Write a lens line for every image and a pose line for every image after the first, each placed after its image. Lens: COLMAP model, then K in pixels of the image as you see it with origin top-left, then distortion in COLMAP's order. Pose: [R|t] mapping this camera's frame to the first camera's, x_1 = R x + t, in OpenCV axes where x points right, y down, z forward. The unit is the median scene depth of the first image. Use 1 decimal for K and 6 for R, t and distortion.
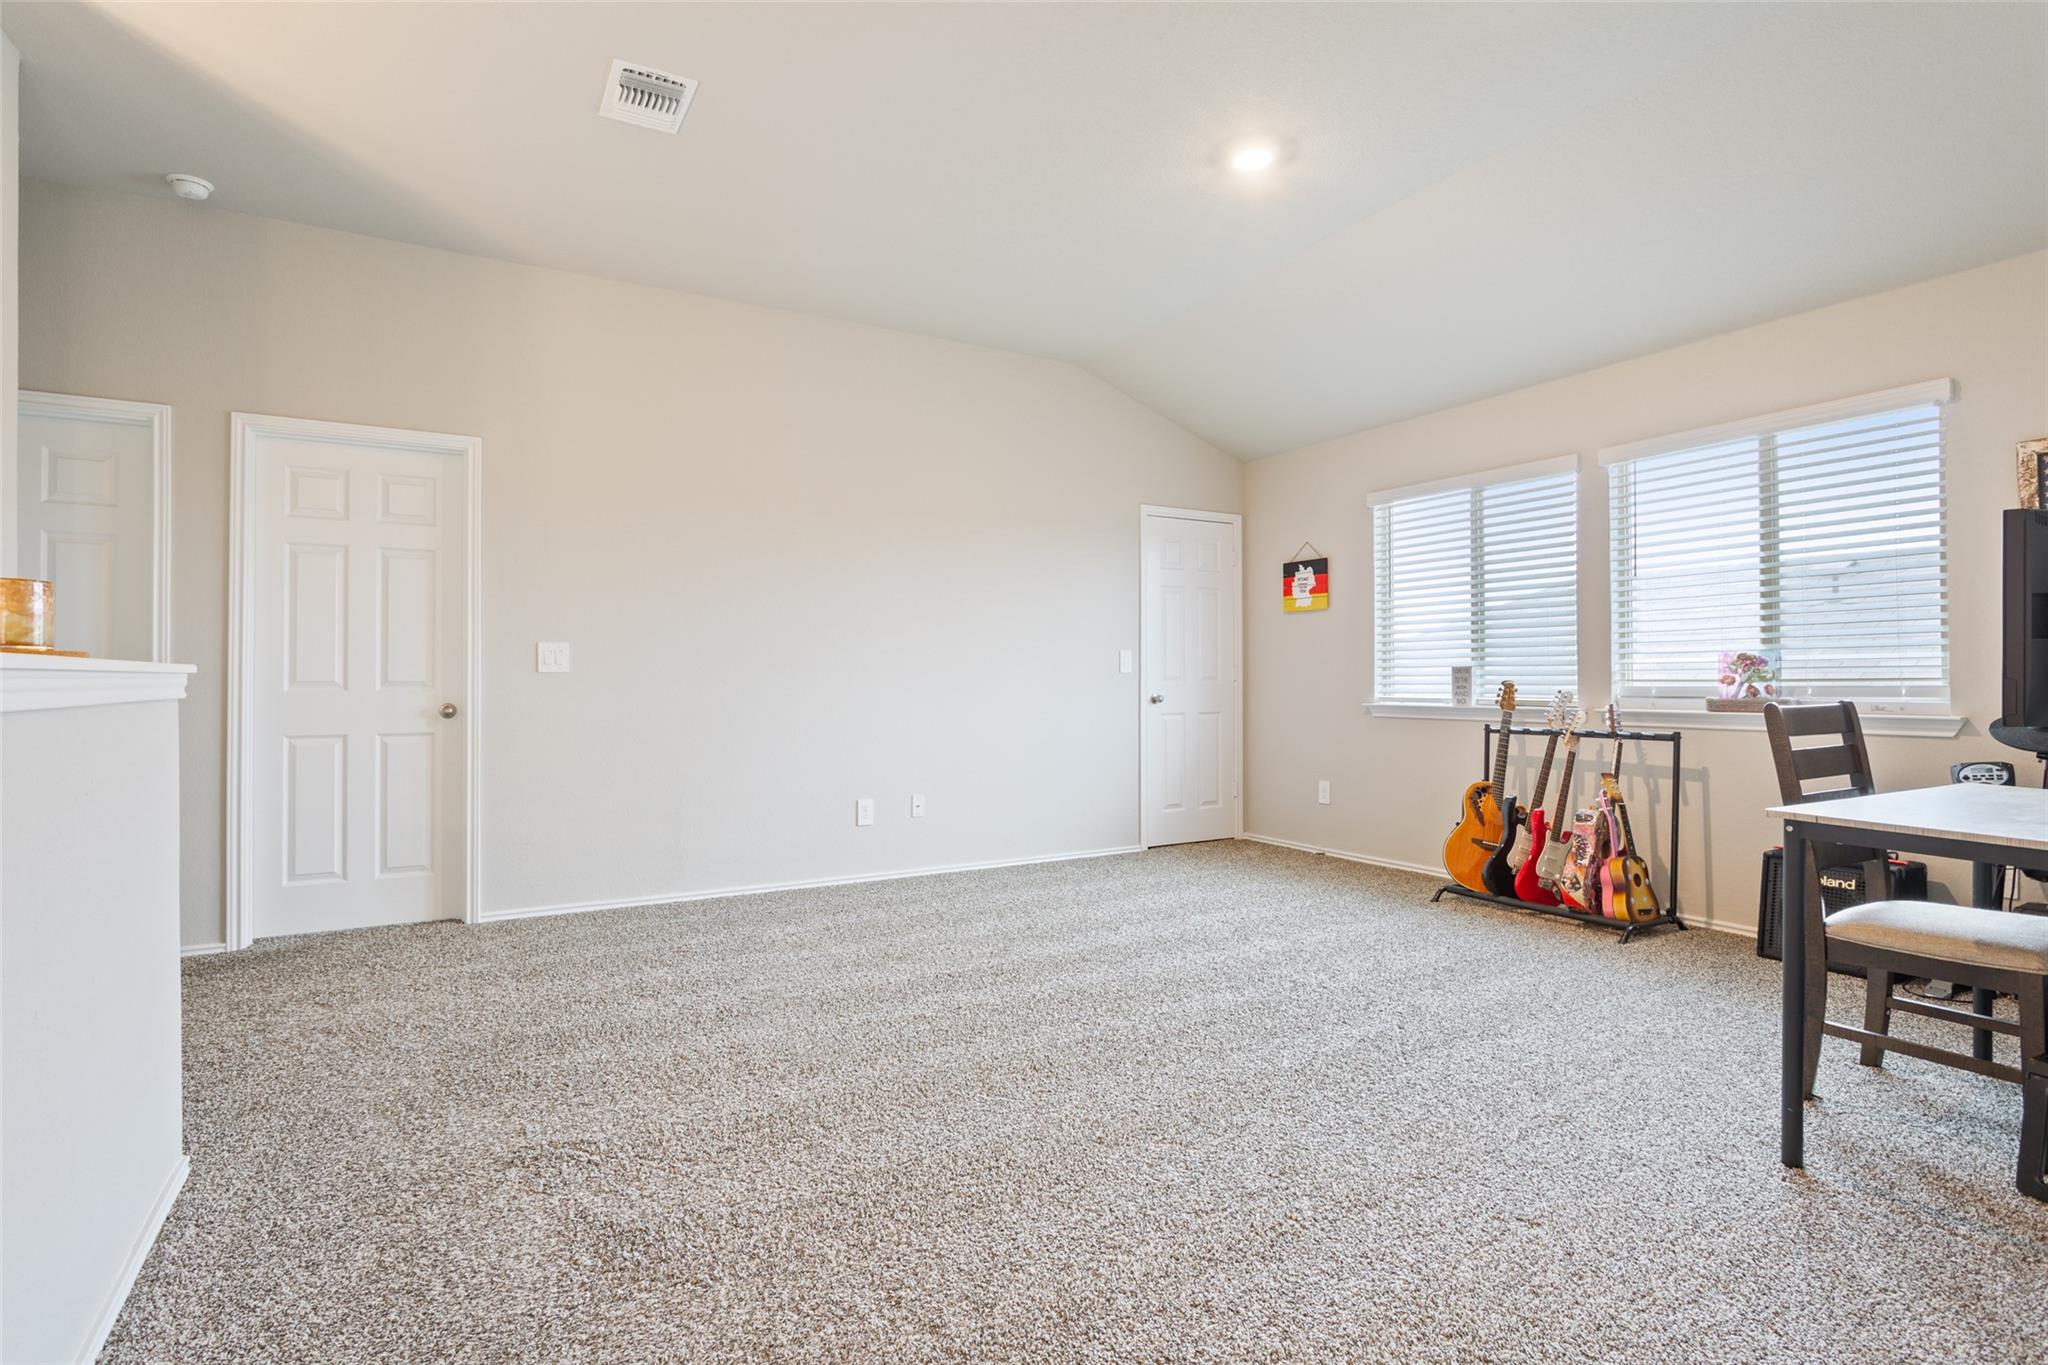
lens RADIAL K [[1018.8, 0, 1024.1], [0, 1018.8, 676.4], [0, 0, 1]] dist [-0.016941, 0.005629]
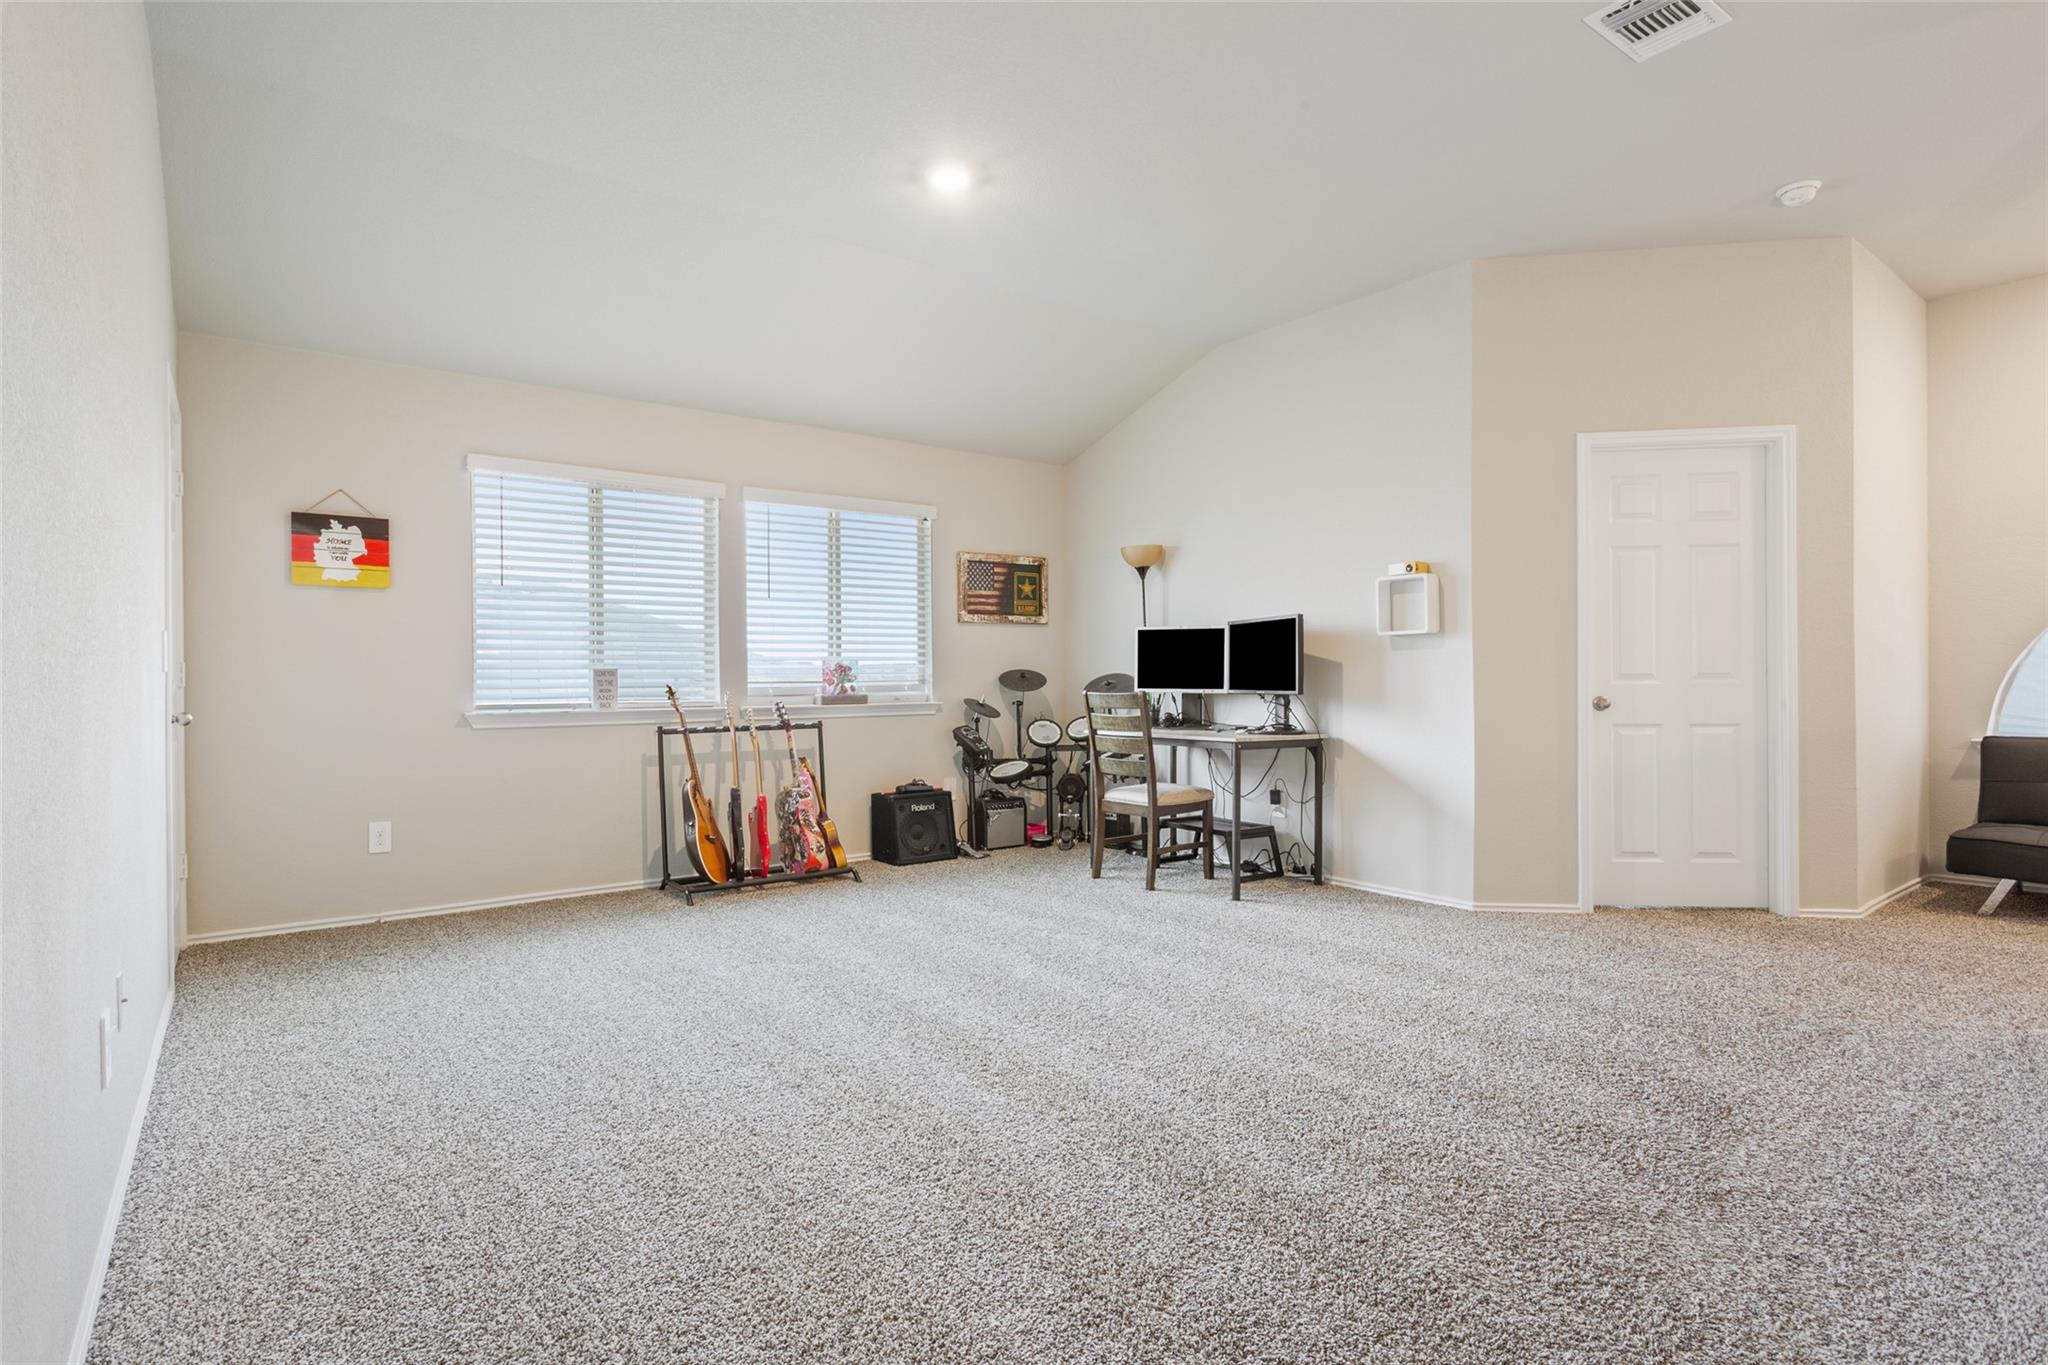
lens RADIAL K [[1018.8, 0, 1023.9], [0, 1018.8, 688.2], [0, 0, 1]] dist [-0.016941, 0.005629]
pose [[-0.134413, -0.005521, 0.990910, -0.568894], [0.003117, 0.999977, 0.005995, 0.004136], [-0.990921, 0.003895, -0.134392, 0.731921]]
